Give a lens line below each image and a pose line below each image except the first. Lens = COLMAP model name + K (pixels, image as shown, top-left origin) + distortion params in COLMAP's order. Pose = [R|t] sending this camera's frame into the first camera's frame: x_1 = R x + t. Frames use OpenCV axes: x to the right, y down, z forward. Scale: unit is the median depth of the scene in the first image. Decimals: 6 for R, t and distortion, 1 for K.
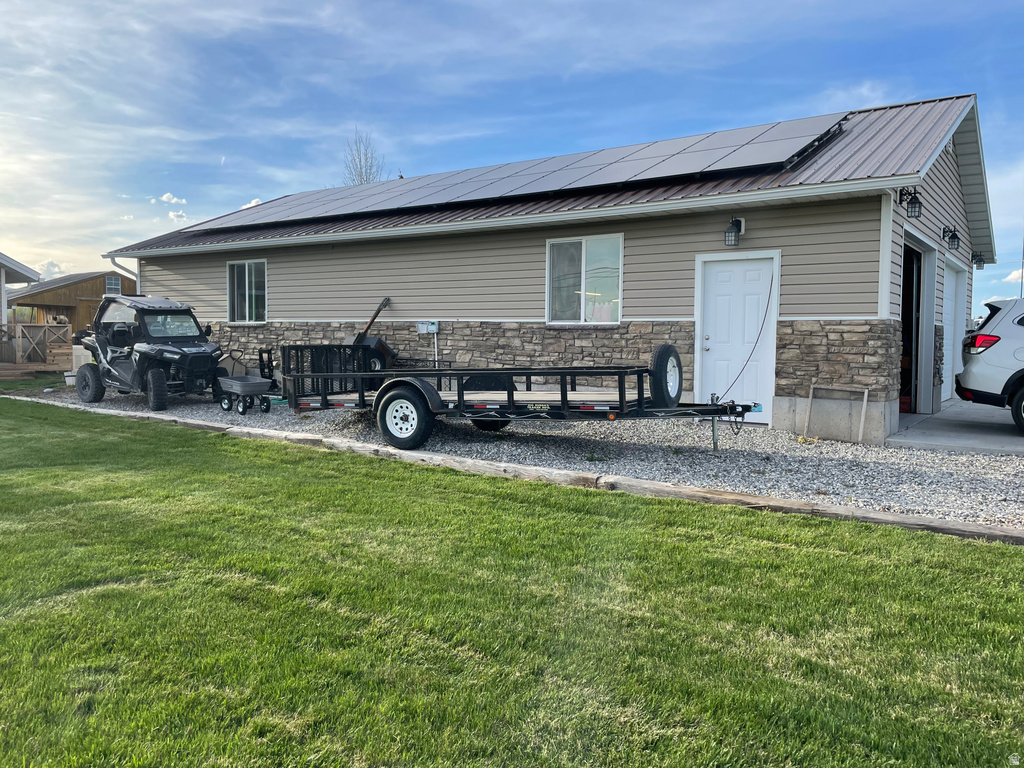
lens RADIAL K [[769.1, 0, 515.2], [0, 769.1, 376.3], [0, 0, 1]] dist [0.057901, -0.087358]
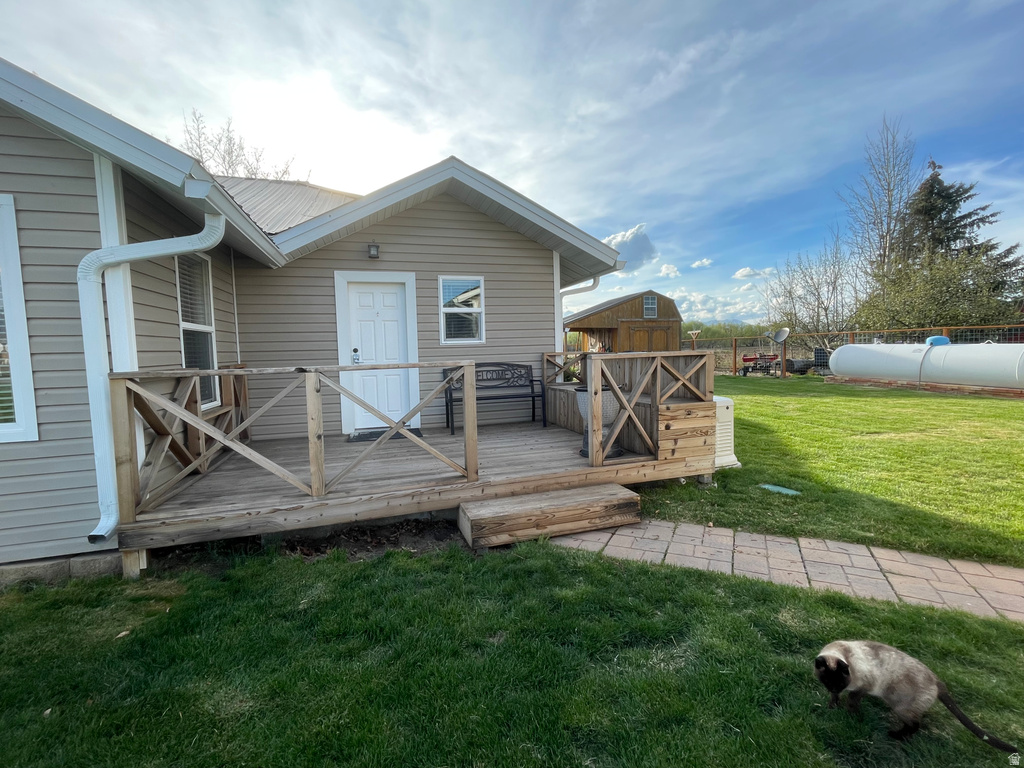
lens RADIAL K [[450.0, 0, 513.7], [0, 450.0, 383.8], [0, 0, 1]] dist [0.000133, 0.000022]
pose [[0.779593, 0.012943, -0.626153, -0.781842], [0.004741, 0.999636, 0.026565, -0.086998], [0.626268, -0.023678, 0.779248, 1.181353]]
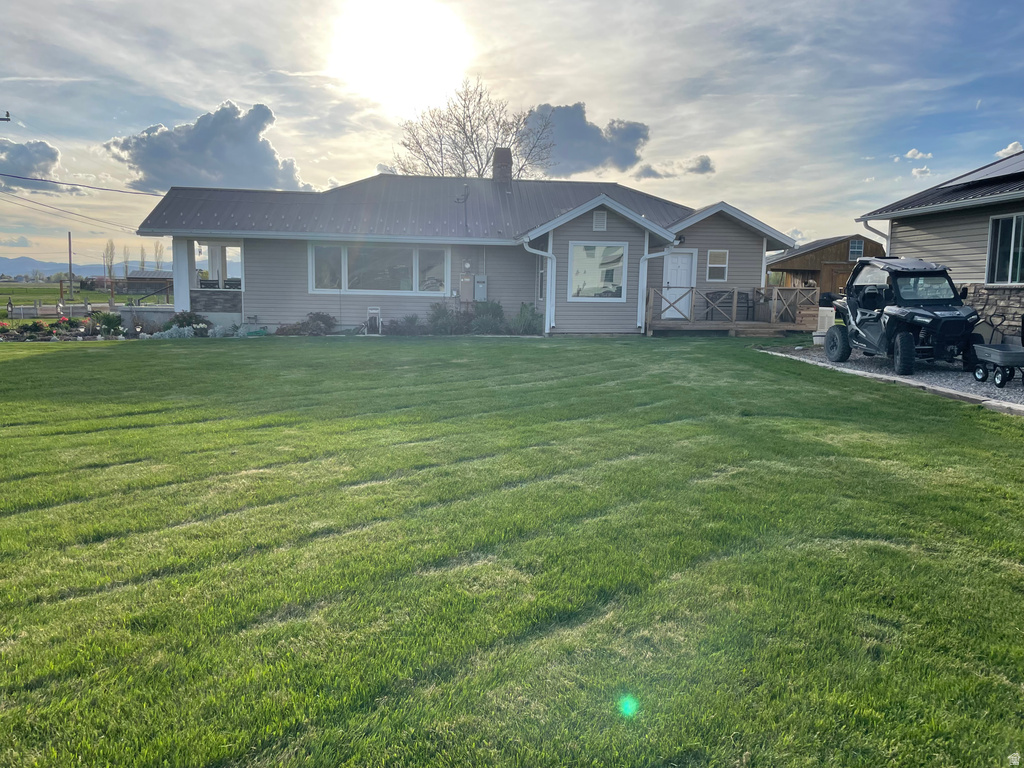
lens RADIAL K [[769.1, 0, 512.4], [0, 769.1, 390.5], [0, 0, 1]] dist [0.057901, -0.087358]
pose [[0.637939, 0.097522, -0.763887, -0.022587], [-0.047011, 0.995031, 0.087771, 0.000676], [0.768651, -0.020082, 0.639353, -0.010511]]
